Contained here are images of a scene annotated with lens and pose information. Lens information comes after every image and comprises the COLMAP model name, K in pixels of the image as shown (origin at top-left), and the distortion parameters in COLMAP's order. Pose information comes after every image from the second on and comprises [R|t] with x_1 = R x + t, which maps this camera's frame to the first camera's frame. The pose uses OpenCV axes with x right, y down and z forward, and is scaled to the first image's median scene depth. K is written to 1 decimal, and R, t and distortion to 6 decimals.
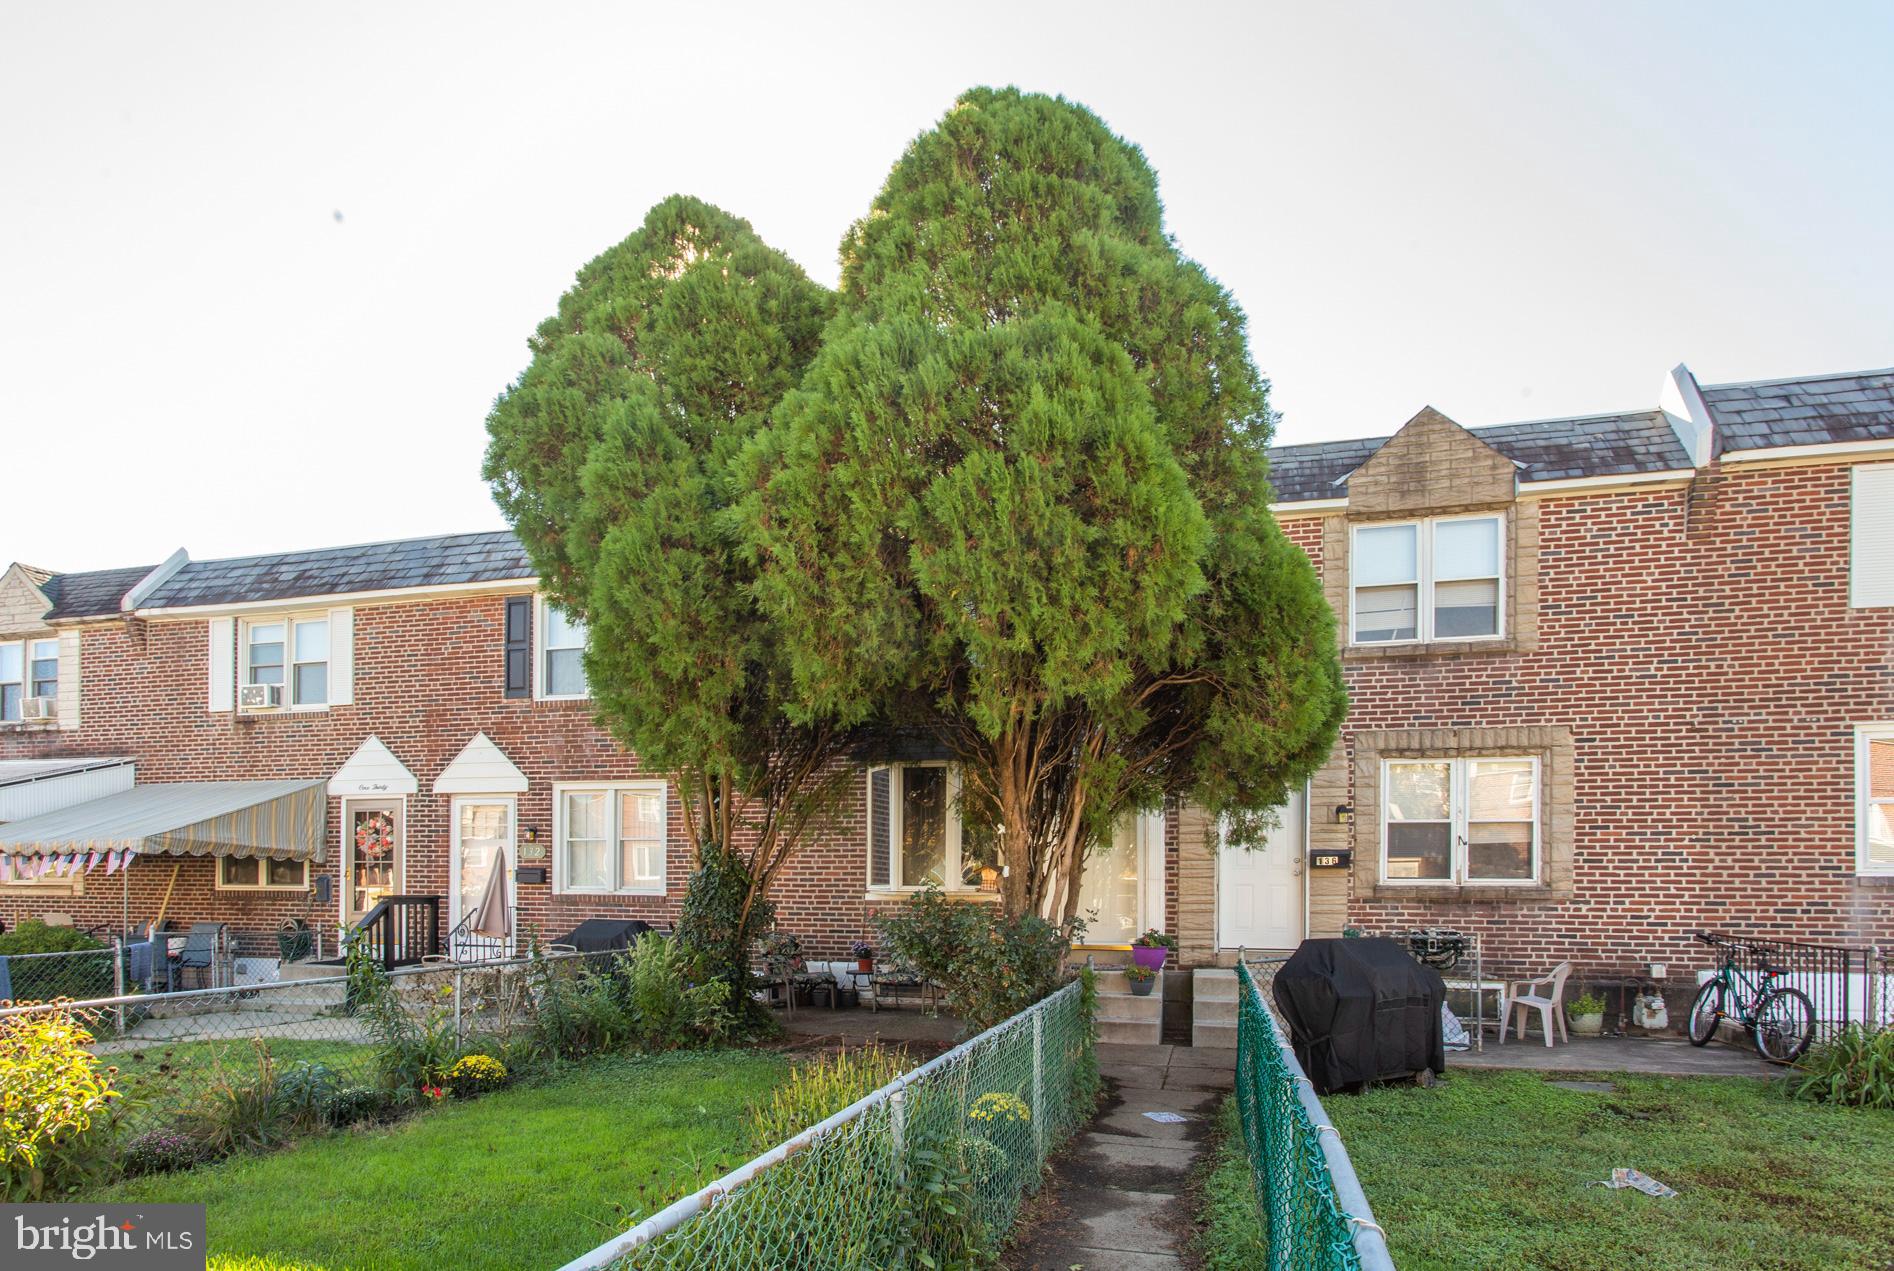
lens RADIAL K [[908.0, 0, 986.9], [0, 908.0, 880.0], [0, 0, 1]] dist [-0.009083, 0.004545]
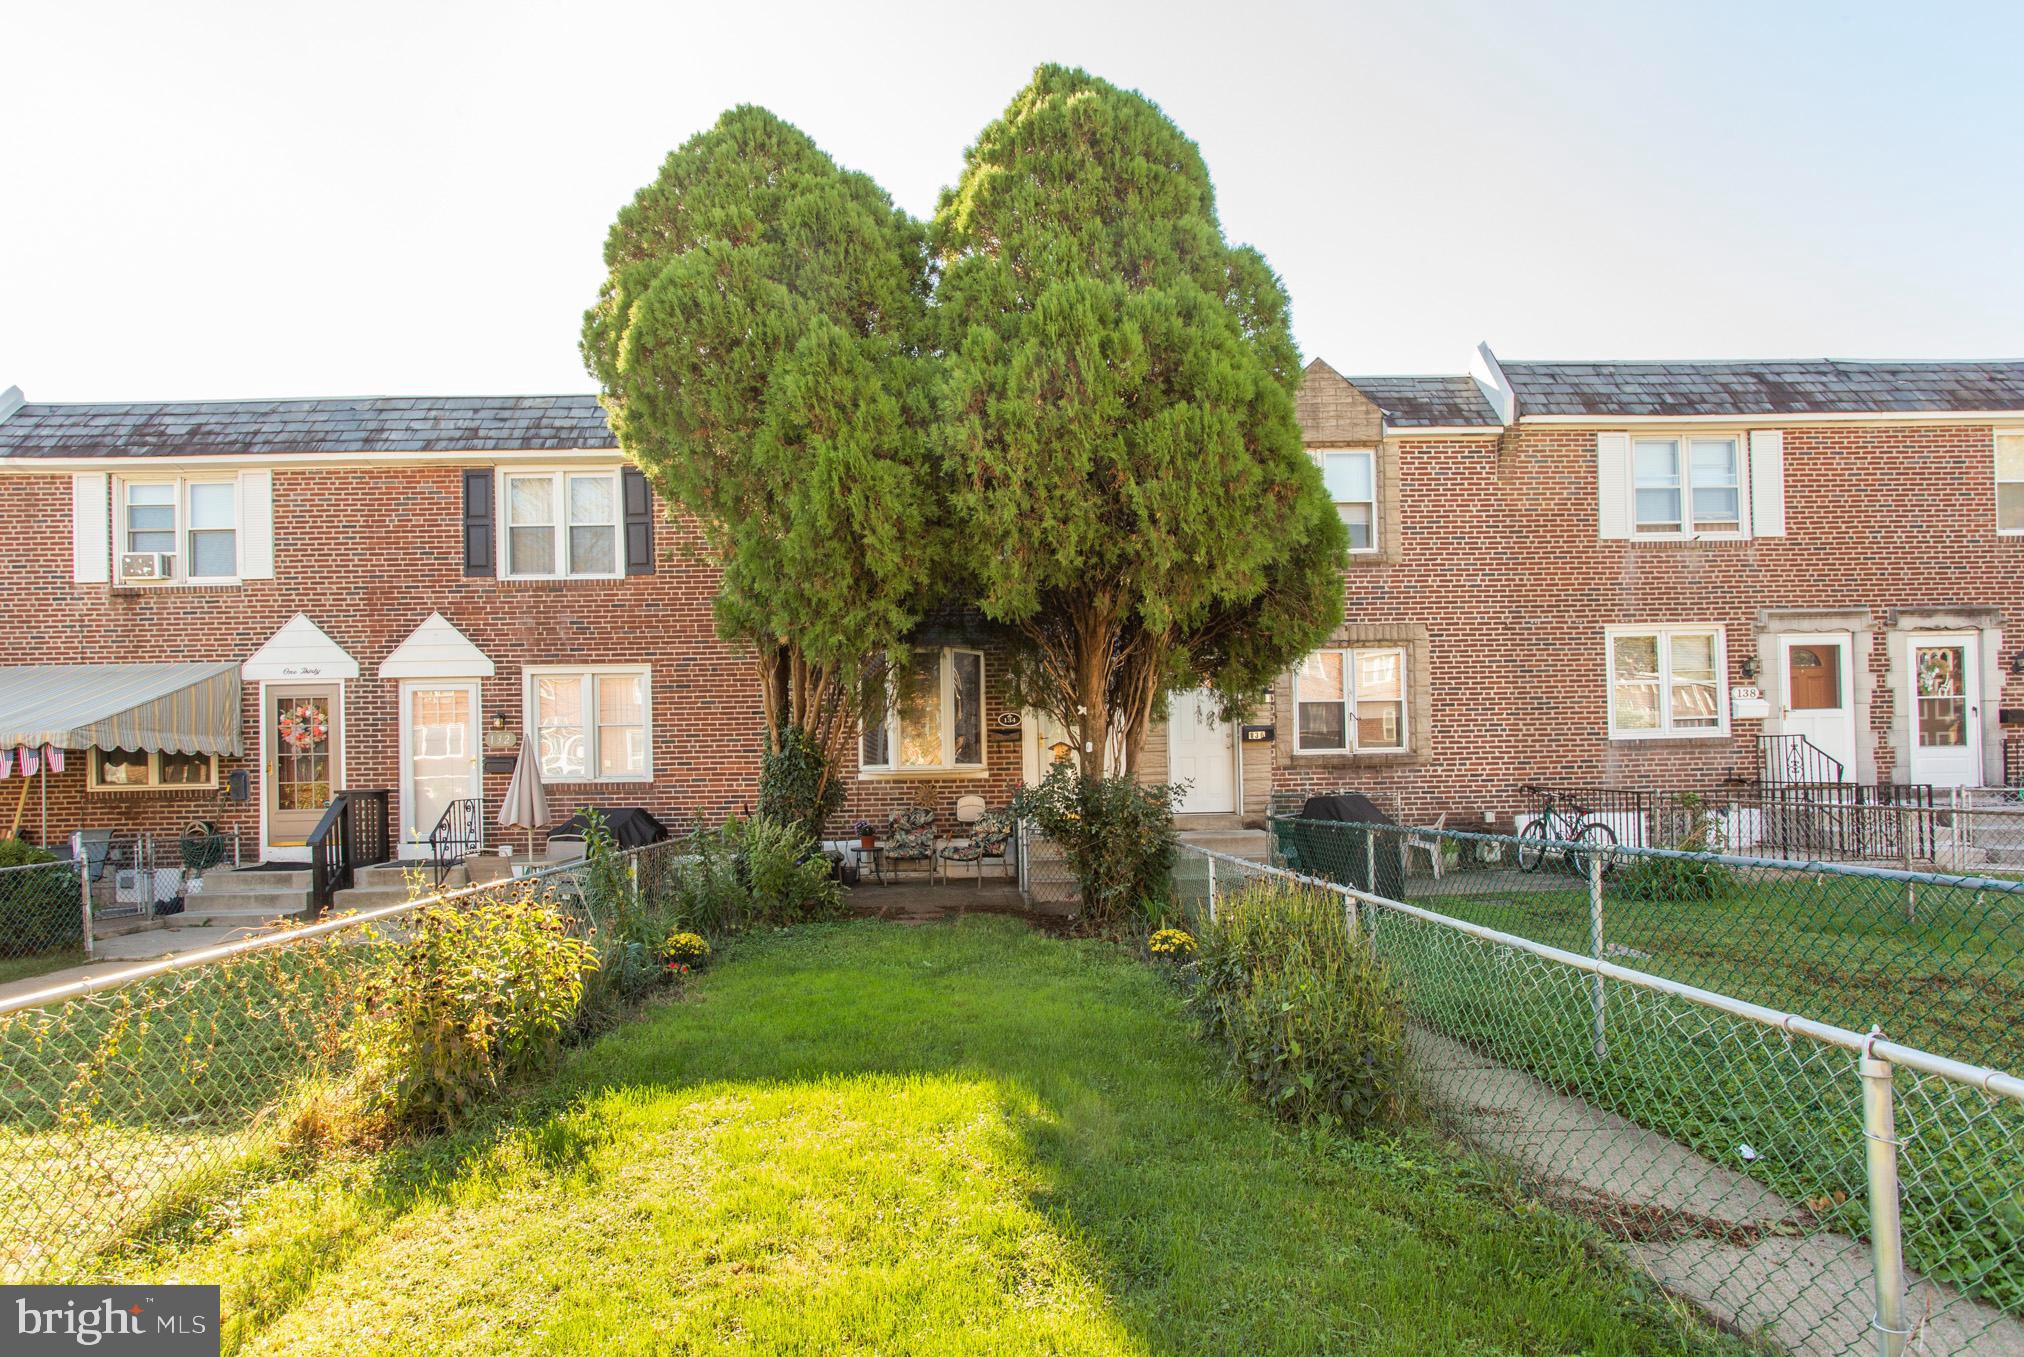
lens RADIAL K [[970.4, 0, 895.6], [0, 970.4, 755.5], [0, 0, 1]] dist [-0.009083, 0.004545]
pose [[0.964083, -0.022017, 0.264686, -0.411899], [0.024846, 0.999664, -0.007344, 0.003086], [-0.264435, 0.013656, 0.964307, -0.090593]]
